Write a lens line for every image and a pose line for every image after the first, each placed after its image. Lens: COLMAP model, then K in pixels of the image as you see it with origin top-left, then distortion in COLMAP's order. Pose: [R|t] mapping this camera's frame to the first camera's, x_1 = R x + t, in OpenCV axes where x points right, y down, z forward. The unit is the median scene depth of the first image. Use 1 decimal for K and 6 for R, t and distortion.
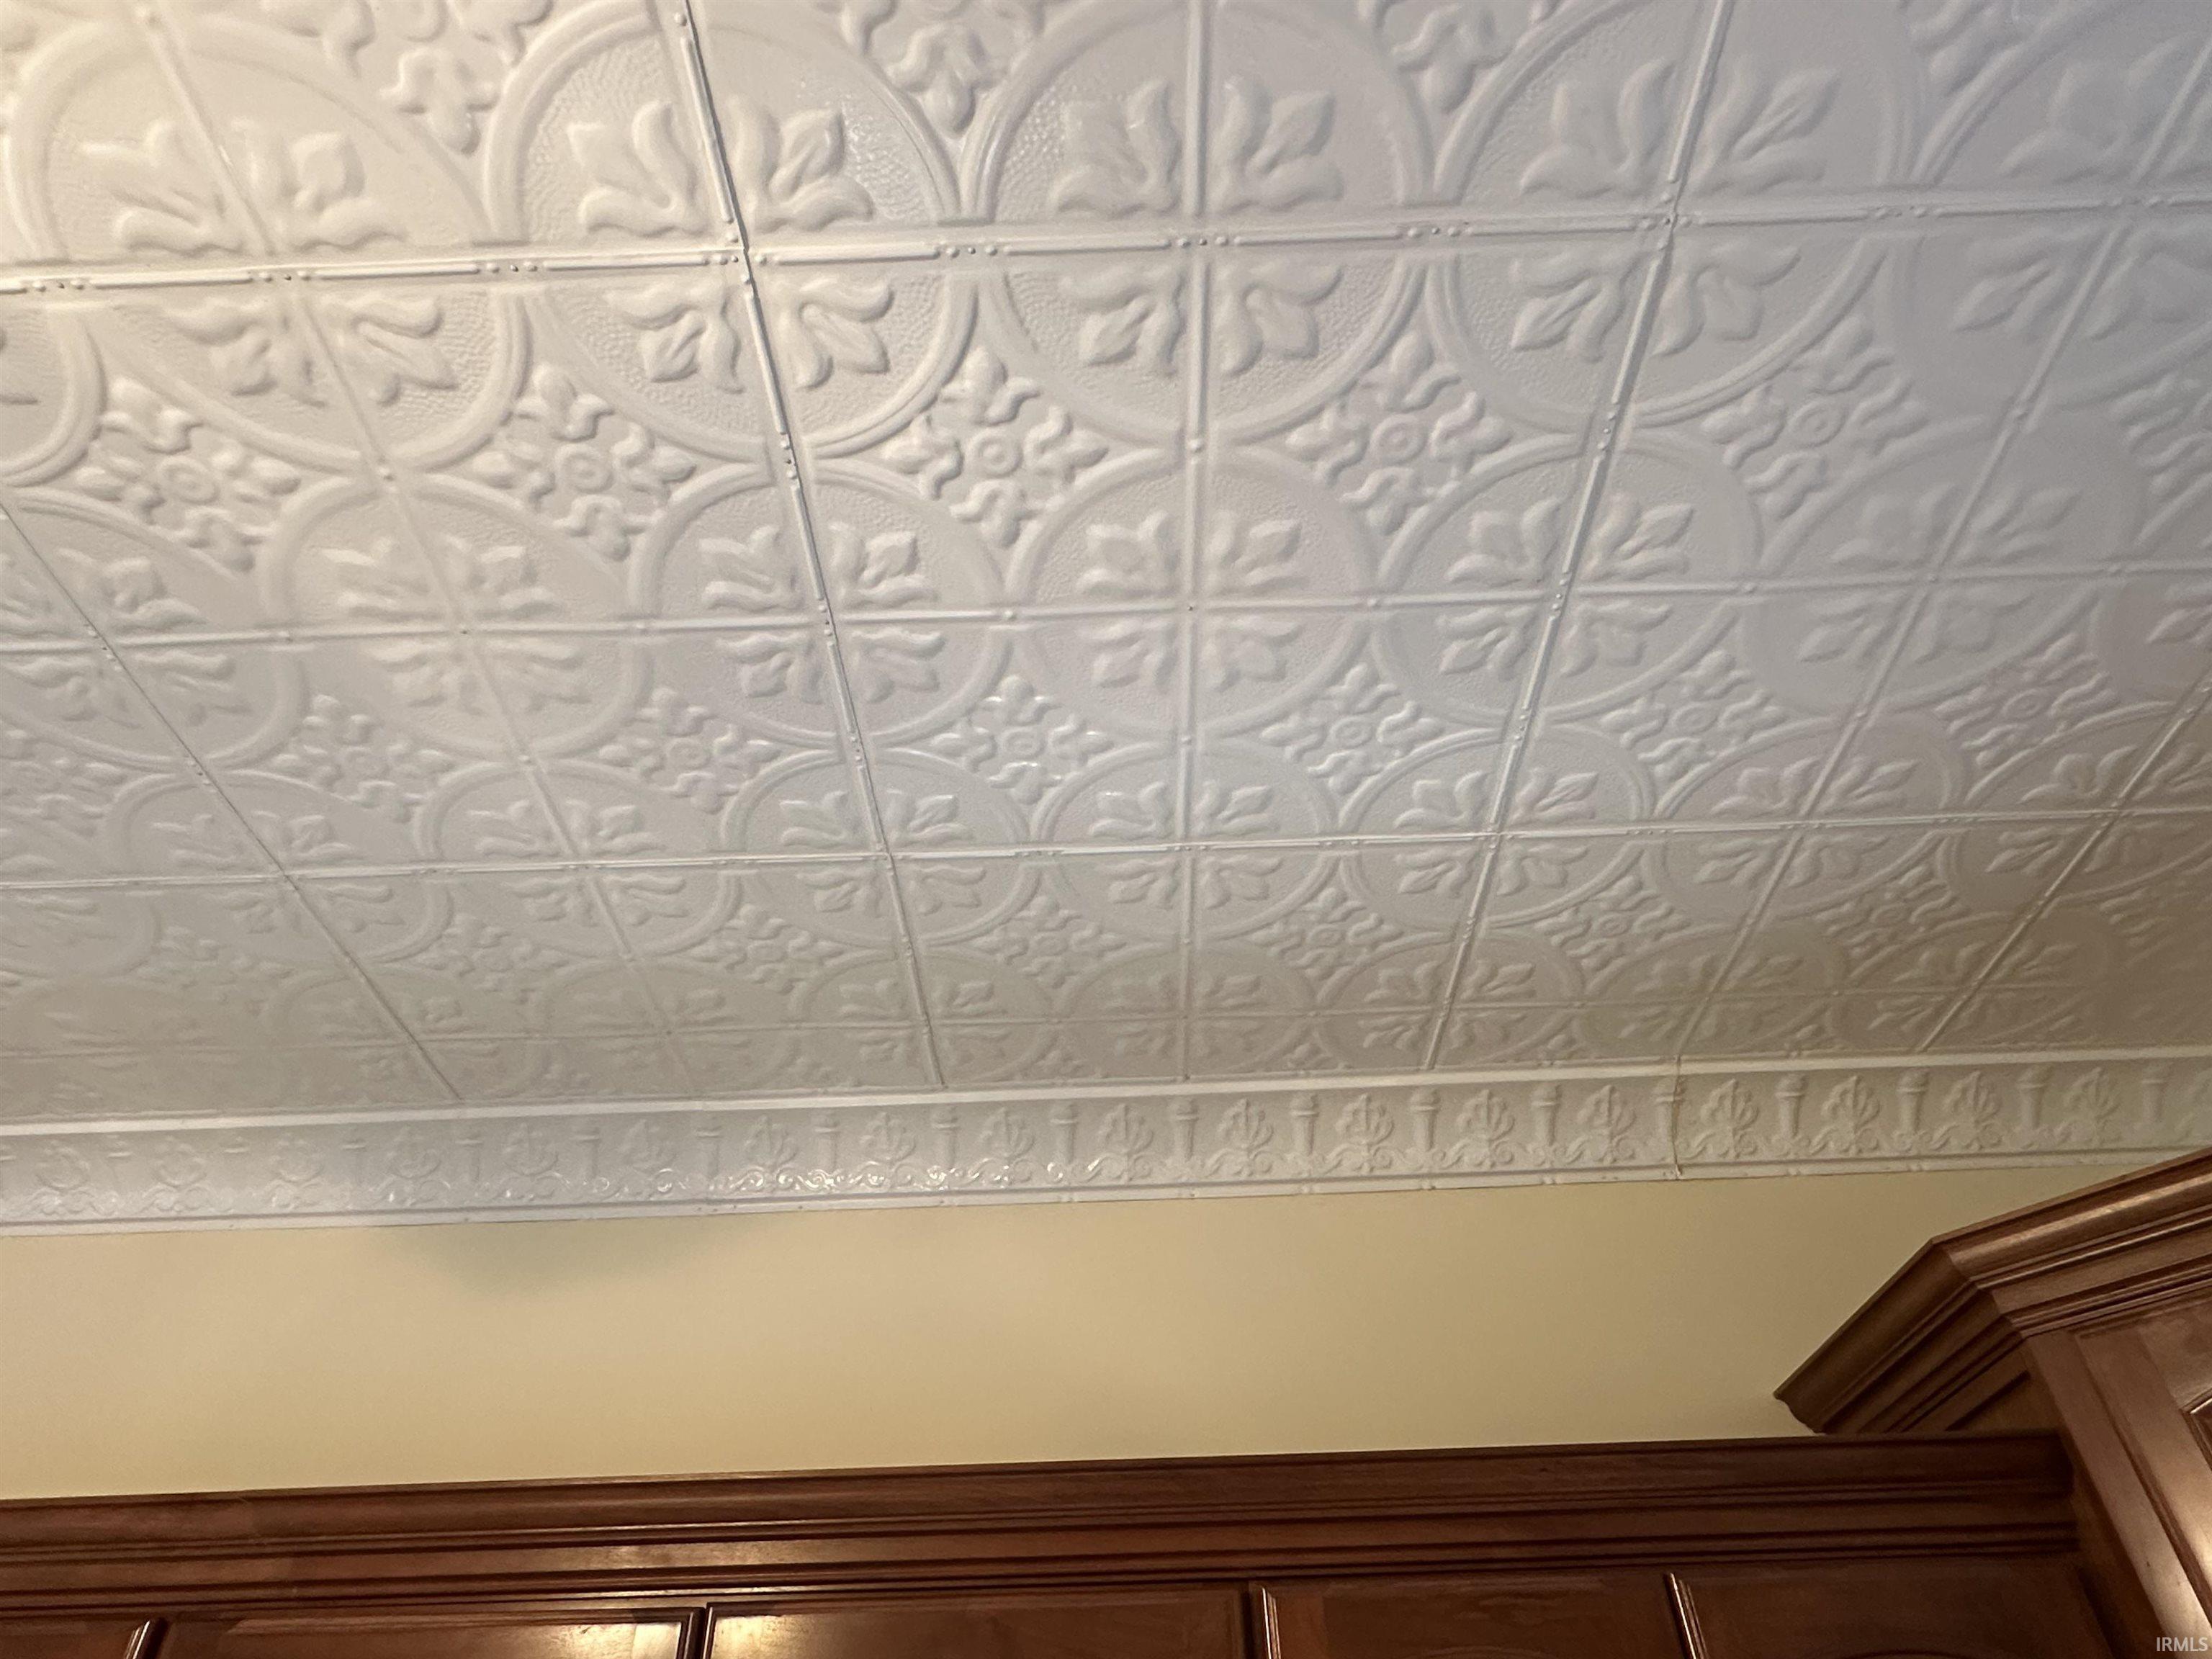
lens RADIAL K [[1354.7, 0, 1085.2], [0, 1354.7, 848.2], [0, 0, 1]] dist [-0.012228, 0.008998]
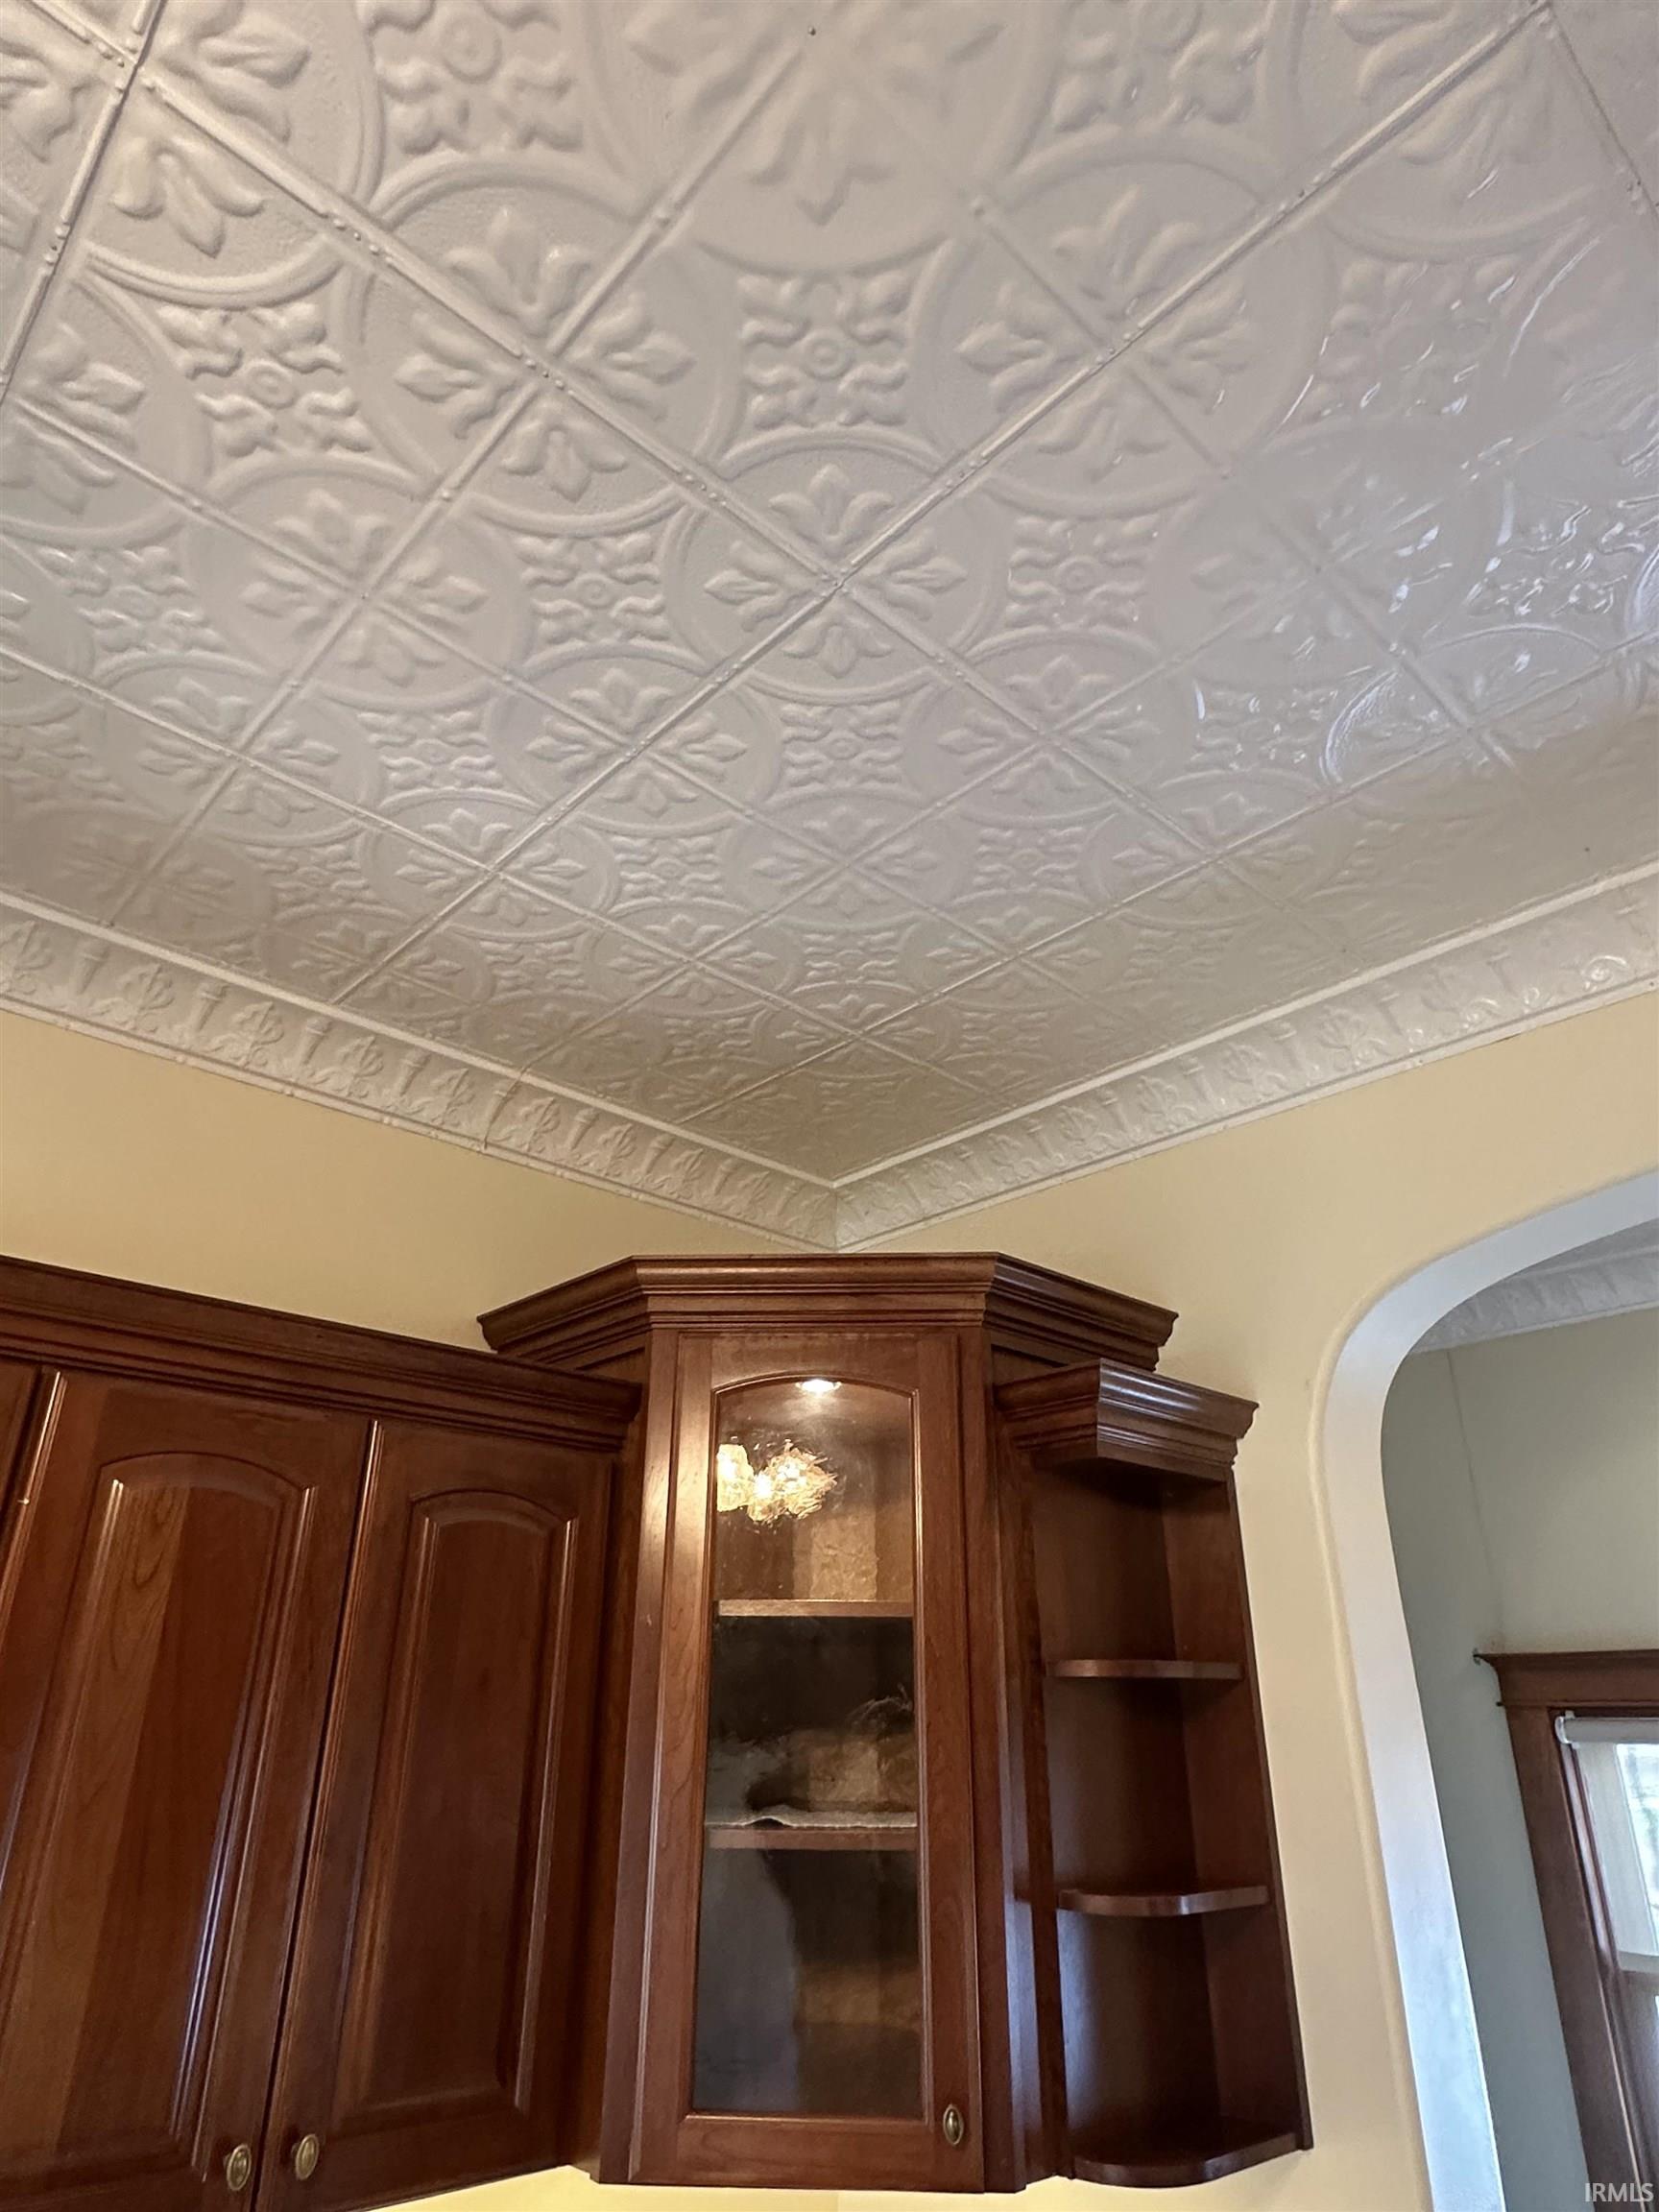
lens RADIAL K [[1354.7, 0, 846.5], [0, 1354.7, 1111.3], [0, 0, 1]] dist [-0.012228, 0.008998]
pose [[0.699368, 0.317924, 0.640163, -0.218305], [-0.477631, 0.874176, 0.087663, -0.095507], [-0.531745, -0.367070, 0.763221, -0.204814]]
